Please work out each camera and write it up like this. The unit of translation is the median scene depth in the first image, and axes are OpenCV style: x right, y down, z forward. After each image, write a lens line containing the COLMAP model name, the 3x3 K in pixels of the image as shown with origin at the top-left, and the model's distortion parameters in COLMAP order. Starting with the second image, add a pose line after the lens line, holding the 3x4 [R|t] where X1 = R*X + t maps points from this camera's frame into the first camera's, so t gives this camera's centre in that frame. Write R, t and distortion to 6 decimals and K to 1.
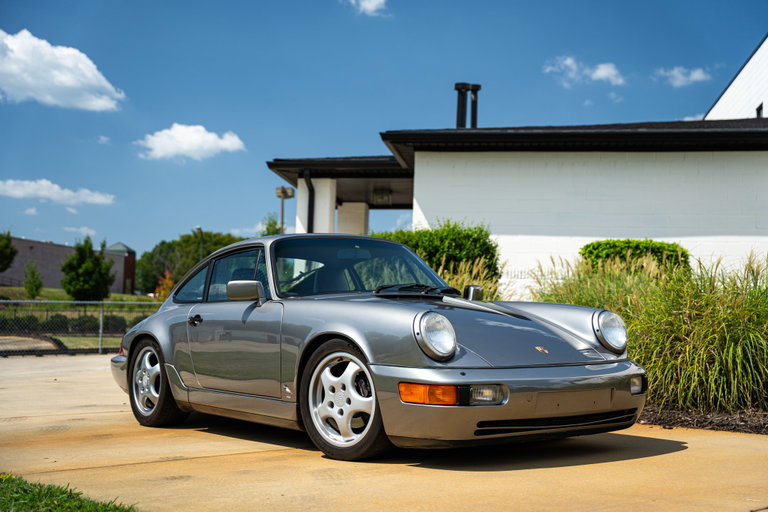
lens RADIAL K [[1017.6, 0, 390.9], [0, 1017.6, 255.6], [0, 0, 1]] dist [0.071581, 0.084176]
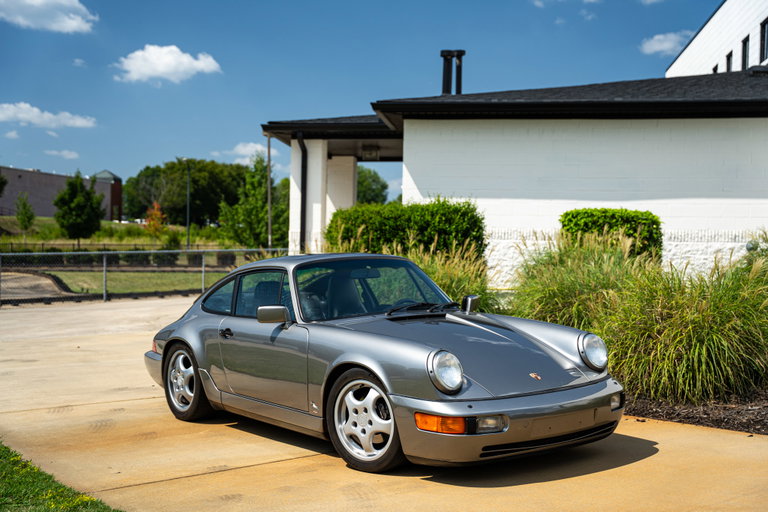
lens RADIAL K [[992.9, 0, 384.0], [0, 992.9, 256.0], [0, 0, 1]] dist [0.067588, -0.010783]
pose [[0.999841, -0.011385, 0.013722, -0.027715], [0.010217, 0.996554, 0.082316, -0.099514], [-0.014612, -0.082162, 0.996512, -0.084643]]
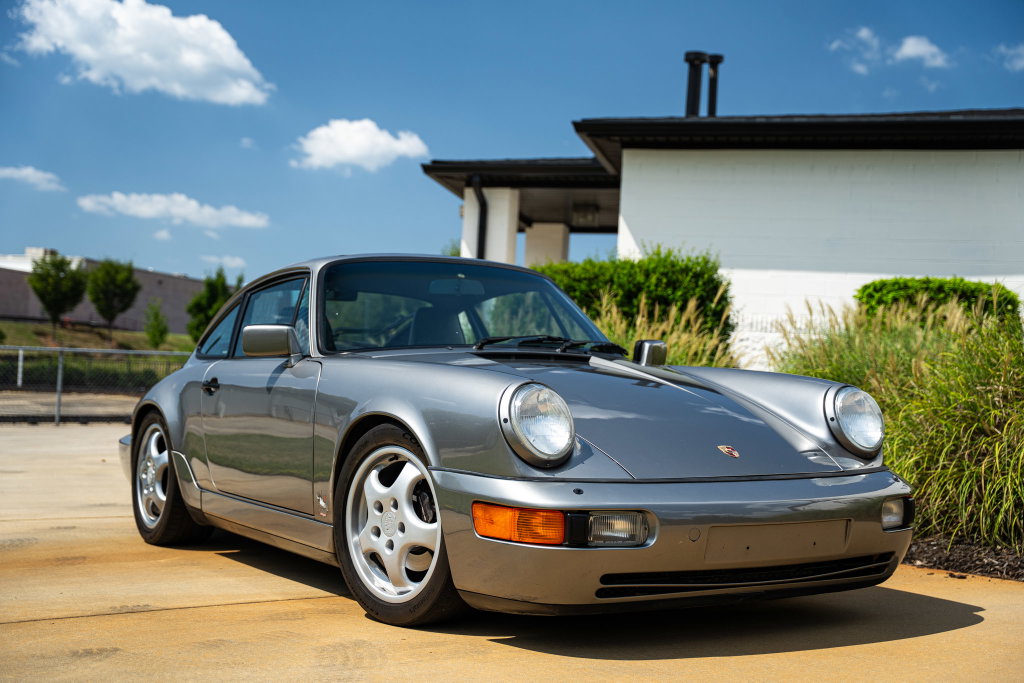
lens RADIAL K [[1331.0, 0, 512.0], [0, 1331.0, 341.5], [0, 0, 1]] dist [0.057867, 0.082360]
pose [[0.996116, 0.018890, -0.086004, 0.062738], [-0.016181, 0.999354, 0.032086, 0.004622], [0.086555, -0.030570, 0.995778, 0.158927]]
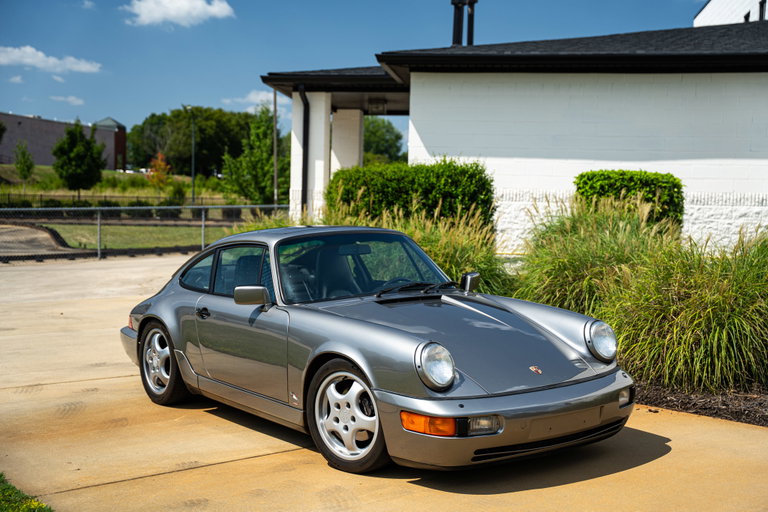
lens RADIAL K [[1020.6, 0, 388.7], [0, 1020.6, 256.7], [0, 0, 1]] dist [0.078433, 0.050784]
pose [[0.999985, -0.003175, 0.004358, -0.006062], [0.002583, 0.991554, 0.129666, -0.114891], [-0.004733, -0.129653, 0.991548, -0.024517]]
